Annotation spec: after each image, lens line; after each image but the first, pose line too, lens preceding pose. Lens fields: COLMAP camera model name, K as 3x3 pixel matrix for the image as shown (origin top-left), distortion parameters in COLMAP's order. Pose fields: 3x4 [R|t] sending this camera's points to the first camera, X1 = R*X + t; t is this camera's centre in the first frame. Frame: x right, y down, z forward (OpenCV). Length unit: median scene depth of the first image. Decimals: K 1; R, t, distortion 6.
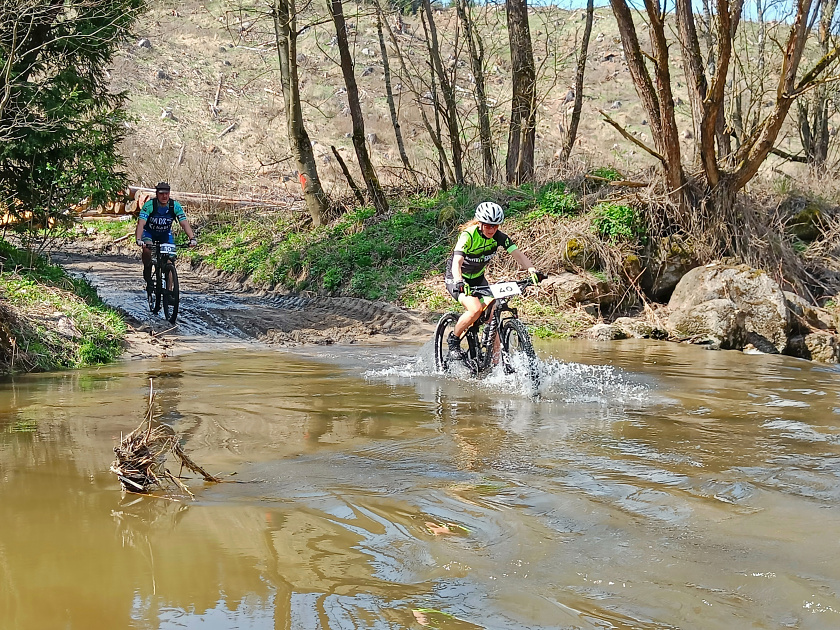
lens RADIAL K [[1147.3, 0, 418.1], [0, 1147.3, 298.9], [0, 0, 1]] dist [0.173227, -0.637994]
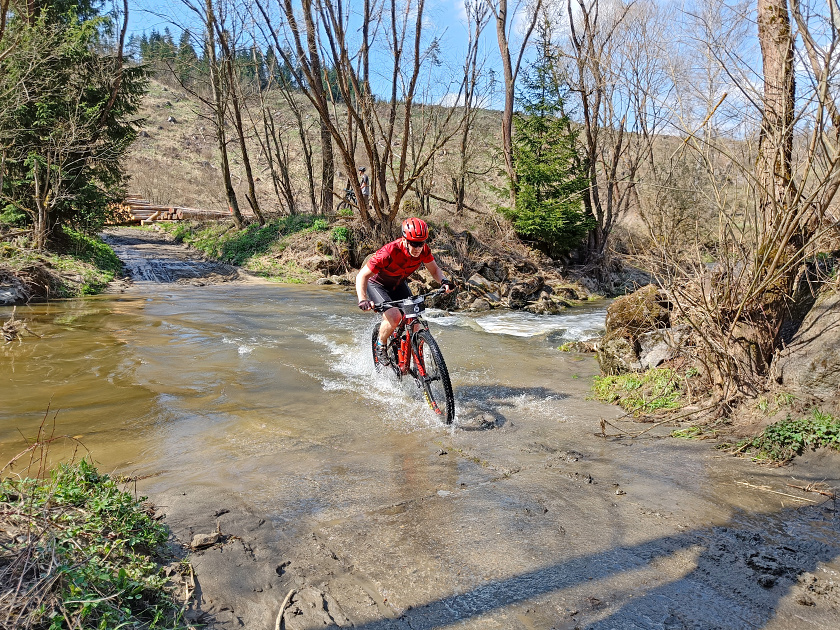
lens RADIAL K [[583.2, 0, 408.2], [0, 583.2, 311.1], [0, 0, 1]] dist [0.044222, -0.037325]
pose [[0.999312, 0.003360, 0.036924, 0.269406], [-0.007017, 0.995027, 0.099357, -0.029786], [-0.036406, -0.099548, 0.994367, -0.224774]]
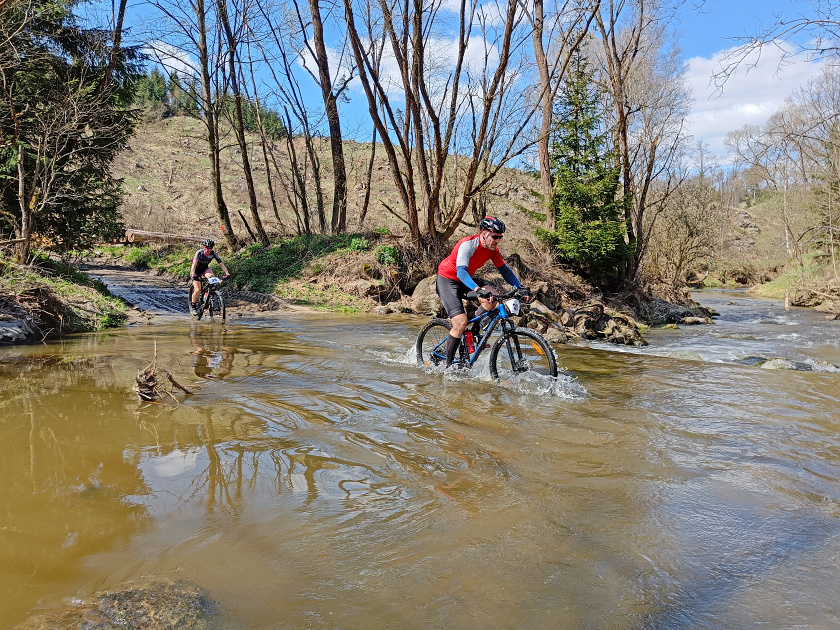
lens RADIAL K [[583.2, 0, 408.2], [0, 583.2, 311.1], [0, 0, 1]] dist [0.044222, -0.037325]
pose [[0.977476, -0.002423, 0.211035, -0.008462], [-0.005394, 0.999321, 0.036459, -0.005695], [-0.210980, -0.036776, 0.976798, -0.009051]]
